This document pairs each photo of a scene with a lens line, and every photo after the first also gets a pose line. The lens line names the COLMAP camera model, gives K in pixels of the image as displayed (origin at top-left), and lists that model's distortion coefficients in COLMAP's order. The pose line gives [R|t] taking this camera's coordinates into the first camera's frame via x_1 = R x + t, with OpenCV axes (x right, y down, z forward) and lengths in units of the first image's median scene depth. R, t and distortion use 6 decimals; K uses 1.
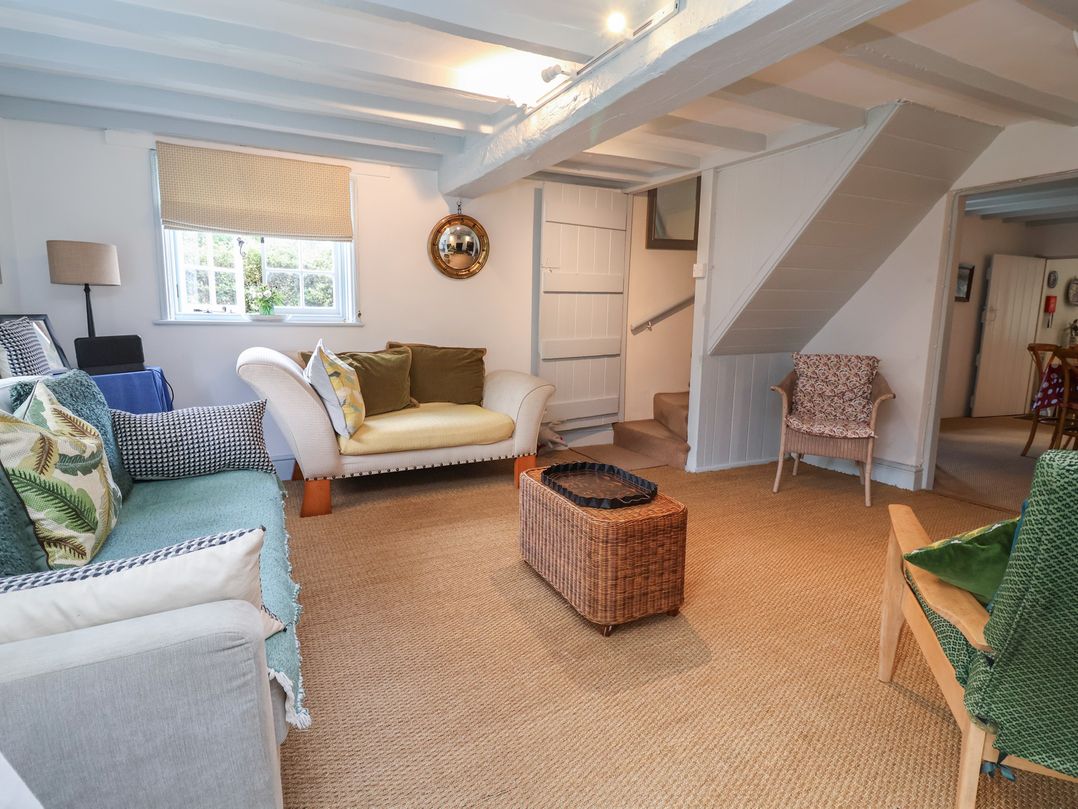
lens RADIAL K [[563.3, 0, 534.3], [0, 563.3, 402.7], [0, 0, 1]] dist [0.004513, -0.017650]
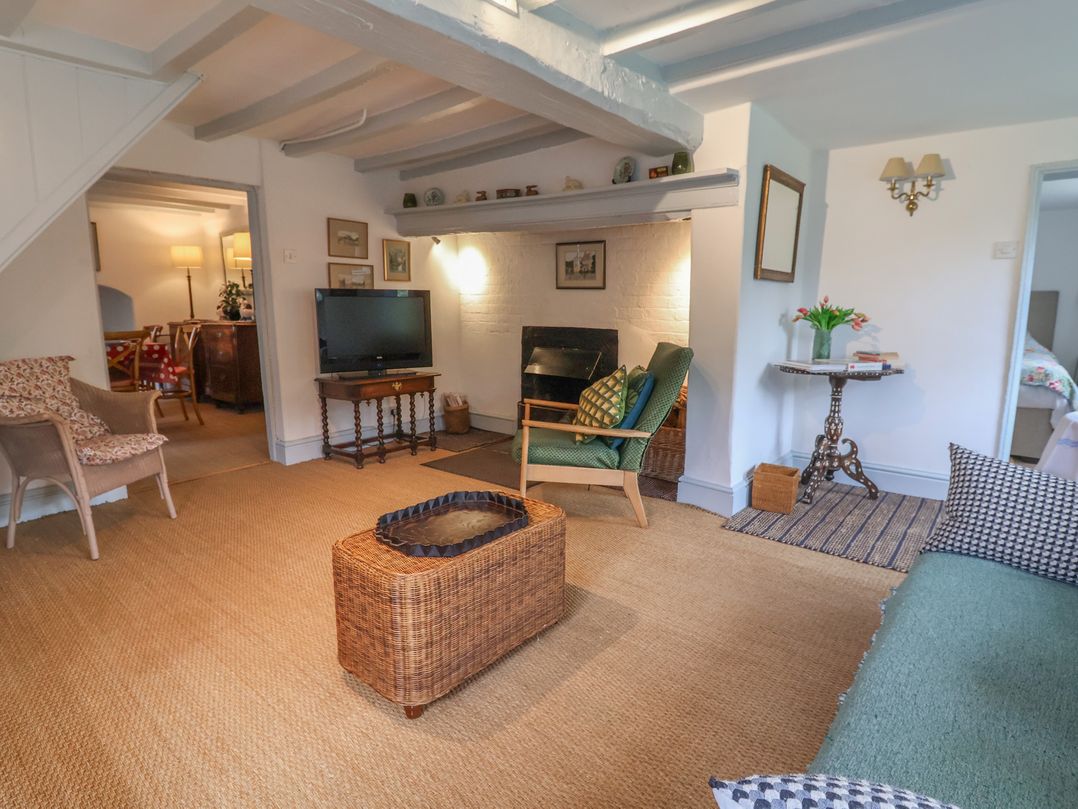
lens RADIAL K [[569.1, 0, 532.3], [0, 569.1, 402.5], [0, 0, 1]] dist [0.006634, -0.015821]
pose [[-0.395338, -0.169745, 0.902715, -0.376888], [0.139100, 0.960378, 0.241505, -0.117639], [-0.907942, 0.221044, -0.356063, 0.685441]]
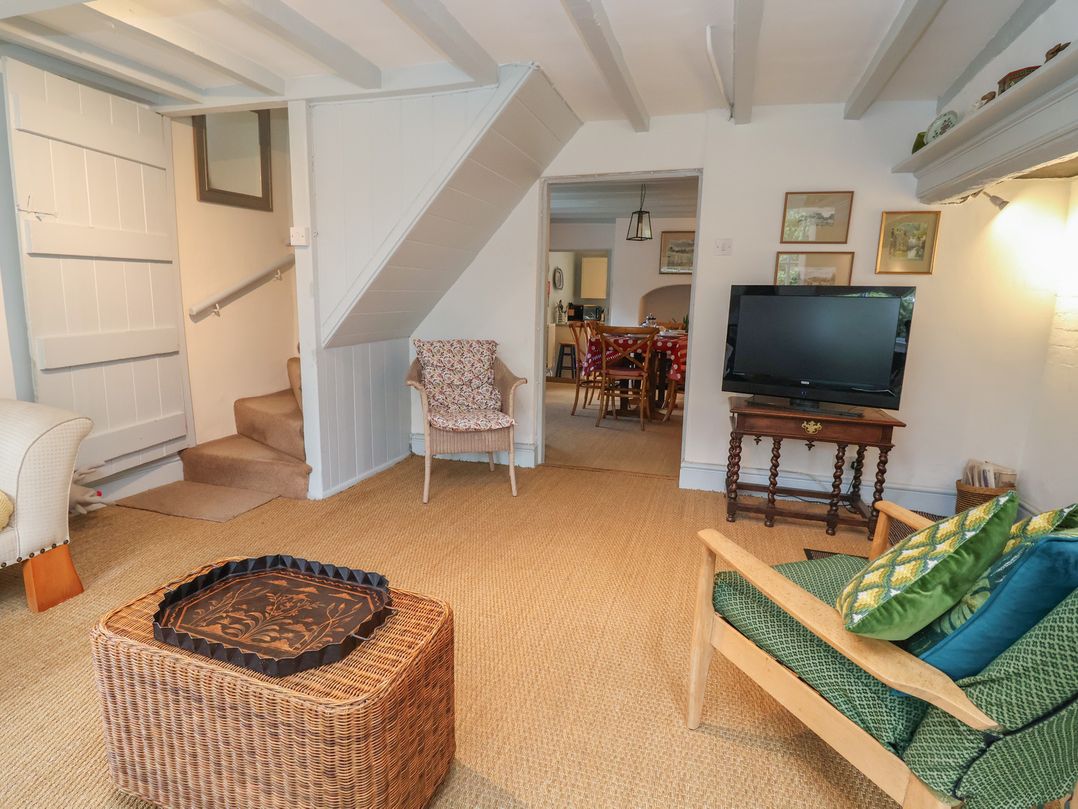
lens RADIAL K [[563.3, 0, 534.3], [0, 563.3, 402.7], [0, 0, 1]] dist [0.004513, -0.017650]
pose [[0.698817, -0.124549, 0.704373, -0.046079], [0.097362, 0.992122, 0.078836, -0.044009], [-0.708643, 0.013487, 0.705438, 0.254972]]
